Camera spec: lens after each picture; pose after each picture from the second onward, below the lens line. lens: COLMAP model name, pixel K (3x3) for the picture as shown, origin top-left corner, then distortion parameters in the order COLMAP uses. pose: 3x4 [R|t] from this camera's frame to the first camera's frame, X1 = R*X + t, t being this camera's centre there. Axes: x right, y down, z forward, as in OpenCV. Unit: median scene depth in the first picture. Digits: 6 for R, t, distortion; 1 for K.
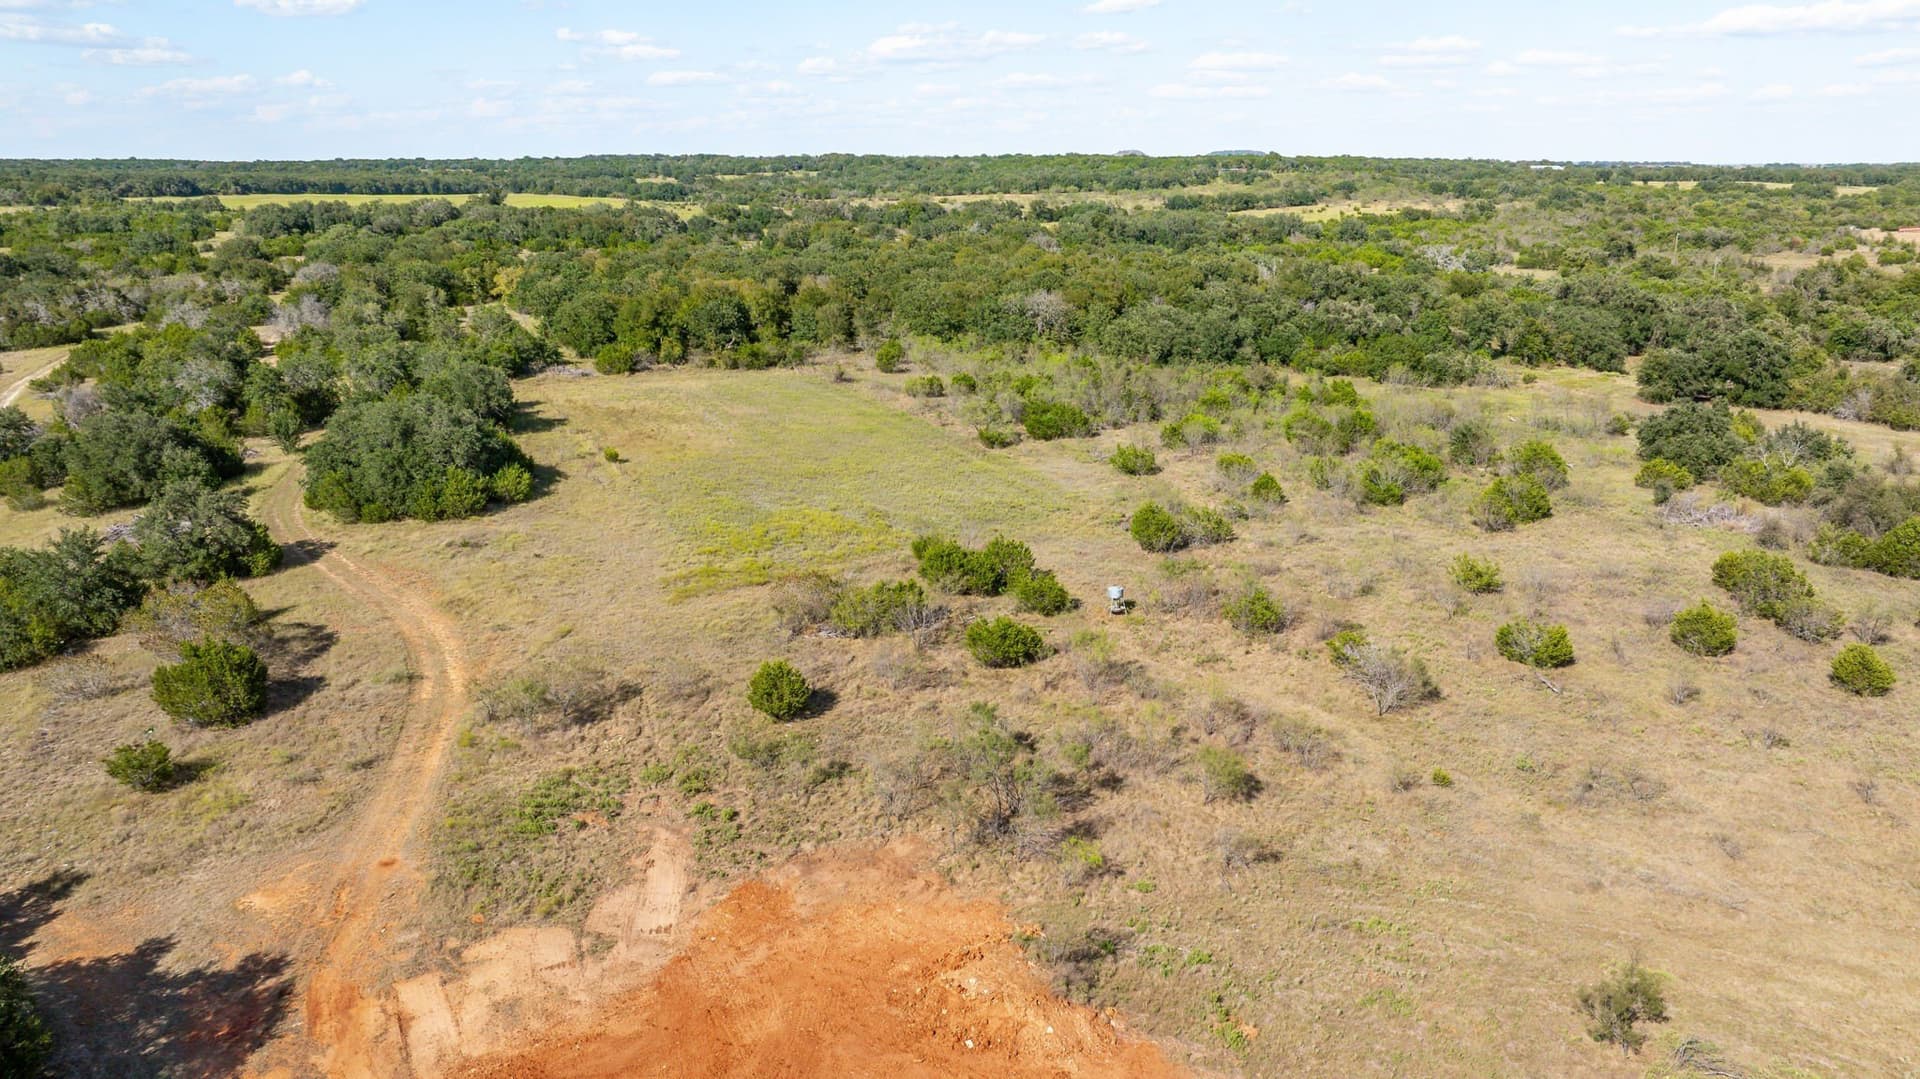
lens RADIAL K [[1346.8, 0, 960.0], [0, 1346.8, 539.5], [0, 0, 1]] dist [-0.007461, -0.003037]
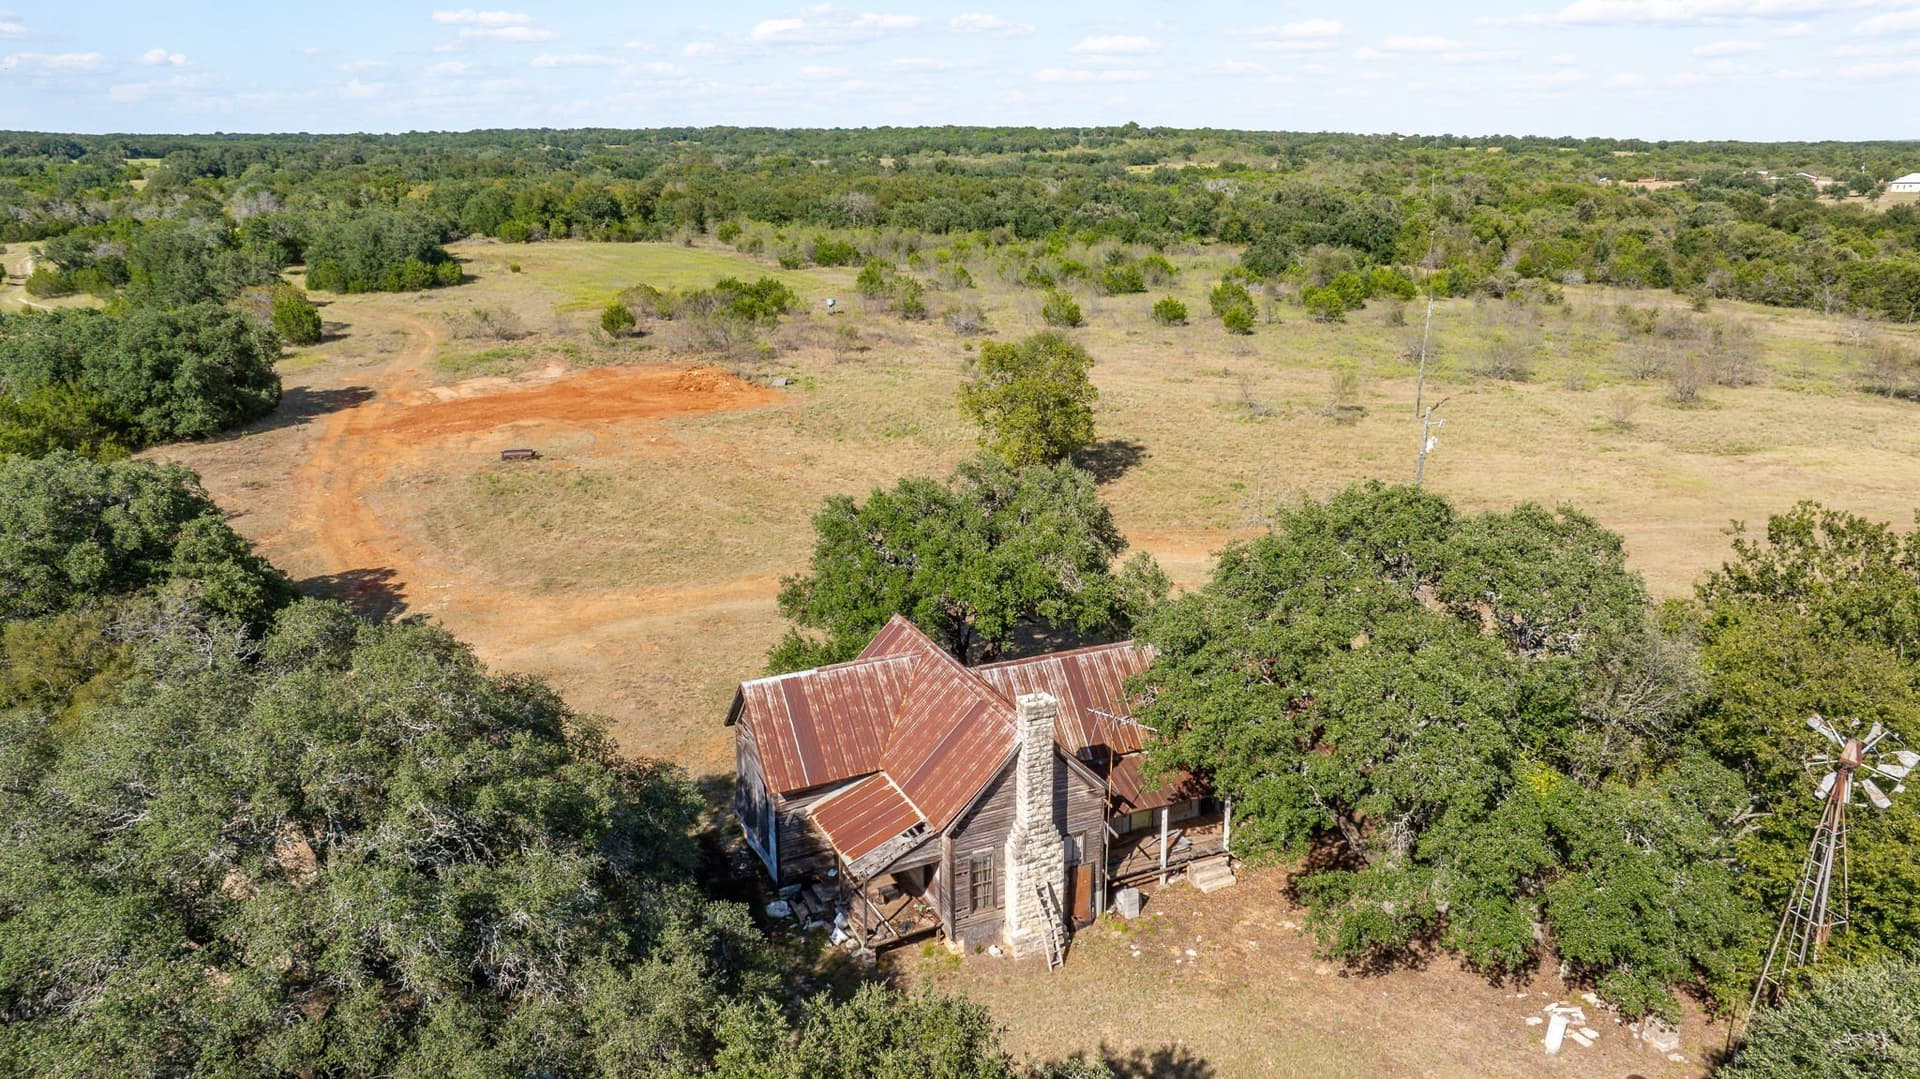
lens RADIAL K [[1355.2, 0, 965.8], [0, 1355.2, 543.5], [0, 0, 1]] dist [-0.051548, 0.065400]
pose [[0.996921, -0.019583, 0.075929, 0.049696], [0.018571, 0.999729, 0.014006, 0.104660], [-0.076183, -0.012552, 0.997015, -0.223496]]
